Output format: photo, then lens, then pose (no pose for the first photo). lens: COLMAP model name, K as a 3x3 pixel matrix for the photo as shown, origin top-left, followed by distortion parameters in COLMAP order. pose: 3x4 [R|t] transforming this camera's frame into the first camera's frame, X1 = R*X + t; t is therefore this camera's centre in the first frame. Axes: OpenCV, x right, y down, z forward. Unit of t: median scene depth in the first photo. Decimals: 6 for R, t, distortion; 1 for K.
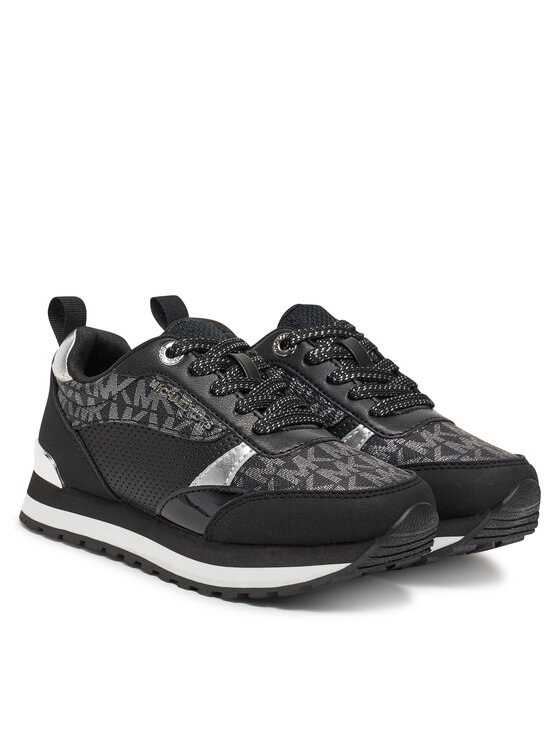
lens RADIAL K [[2048.4, 0, 280.0], [0, 2048.4, 373.0], [0, 0, 1]] dist [-0.016461, -0.026570]
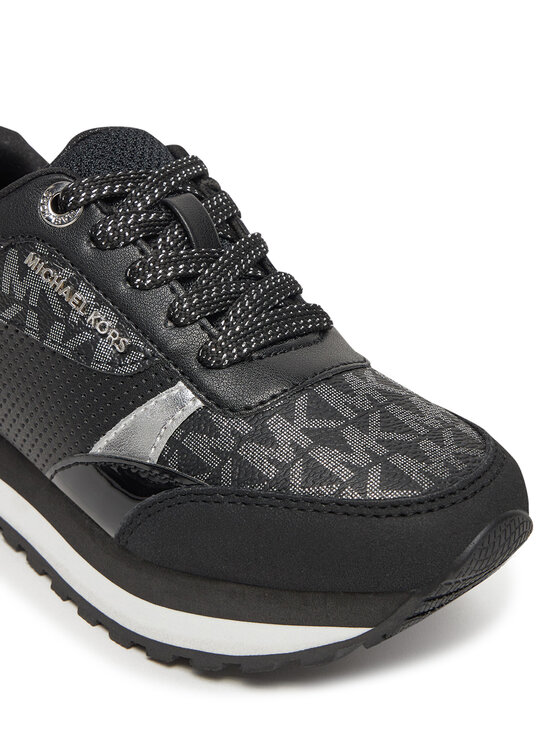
lens RADIAL K [[1677.7, 0, 280.0], [0, 1677.7, 373.0], [0, 0, 1]] dist [0.048414, -0.194497]
pose [[0.999181, 0.000378, -0.040465, 0.027186], [0.008635, 0.974937, 0.222315, -0.069024], [0.039535, -0.222483, 0.974135, 0.554396]]
